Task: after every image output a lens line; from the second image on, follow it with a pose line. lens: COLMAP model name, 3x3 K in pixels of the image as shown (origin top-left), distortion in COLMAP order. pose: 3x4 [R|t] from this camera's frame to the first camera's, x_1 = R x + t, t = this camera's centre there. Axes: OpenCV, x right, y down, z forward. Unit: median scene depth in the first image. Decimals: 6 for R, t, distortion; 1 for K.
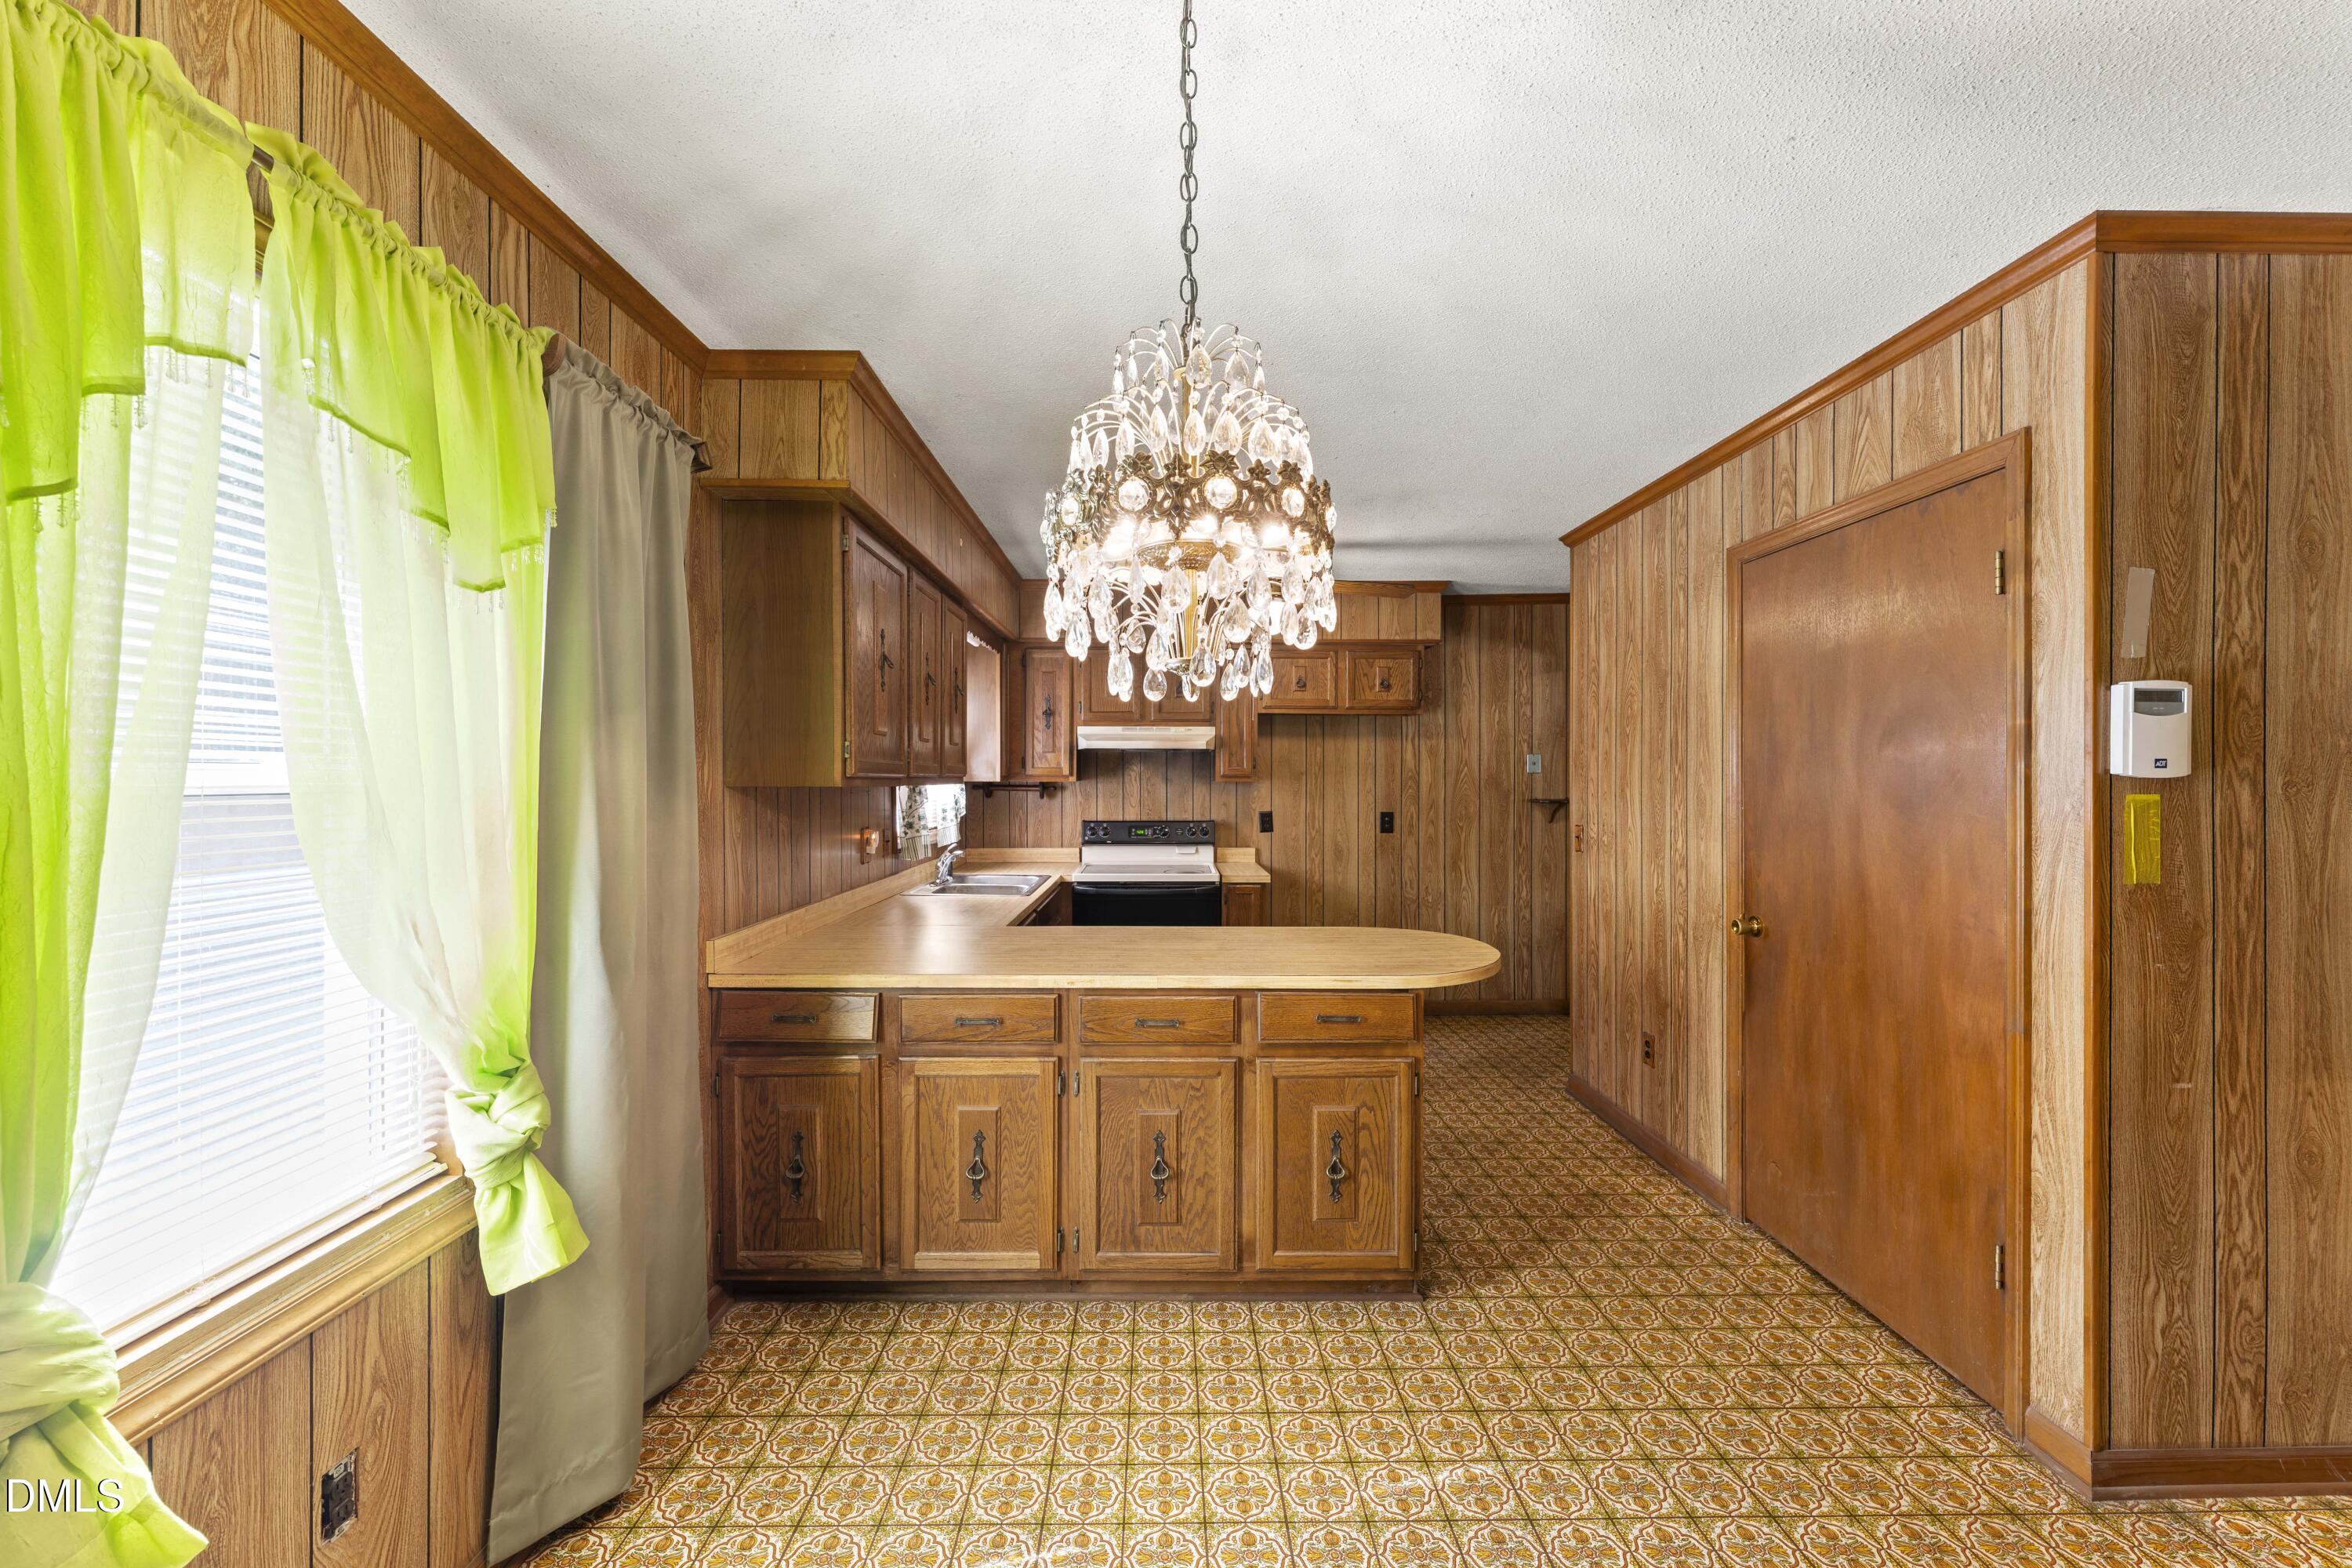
lens RADIAL K [[943.8, 0, 1176.0], [0, 943.8, 784.0], [0, 0, 1]] dist [0.001568, -0.000512]
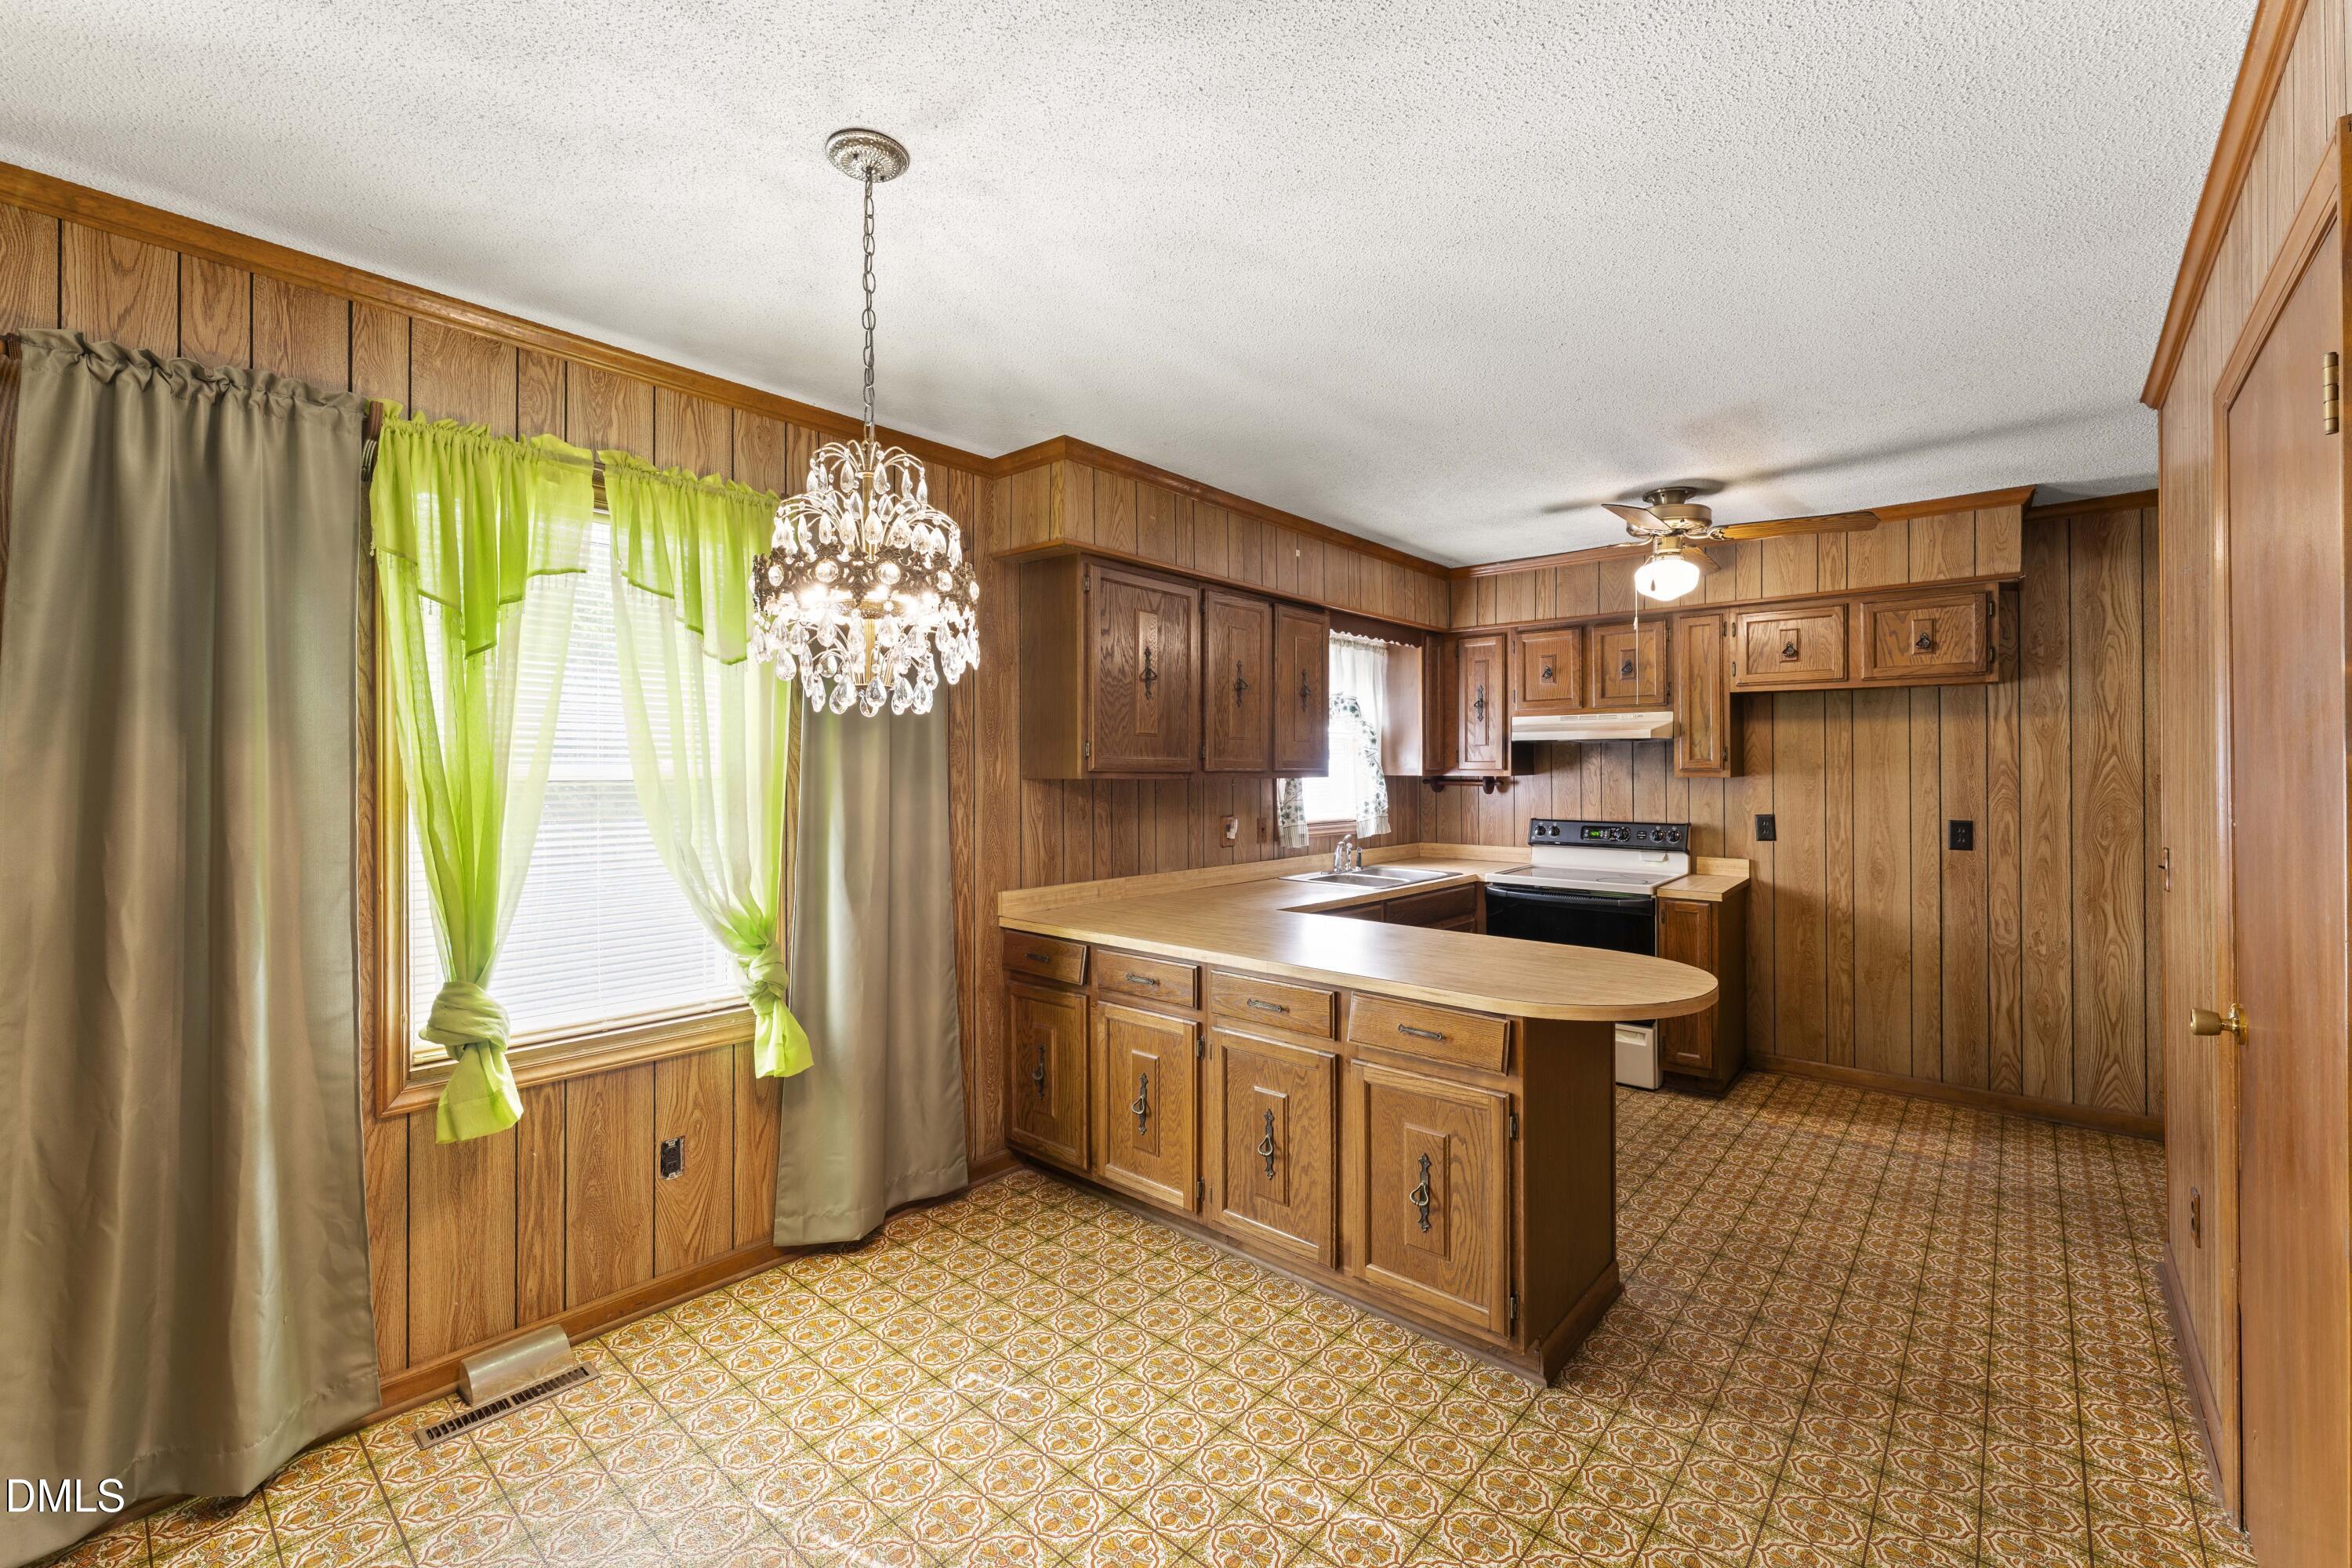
lens RADIAL K [[975.8, 0, 1176.0], [0, 975.8, 772.7], [0, 0, 1]] dist [0.001643, -0.000256]
pose [[0.744416, 0.001055, -0.667716, 0.609198], [-0.004928, 0.999980, -0.003914, -0.001290], [0.667698, 0.006205, 0.744406, 0.120402]]
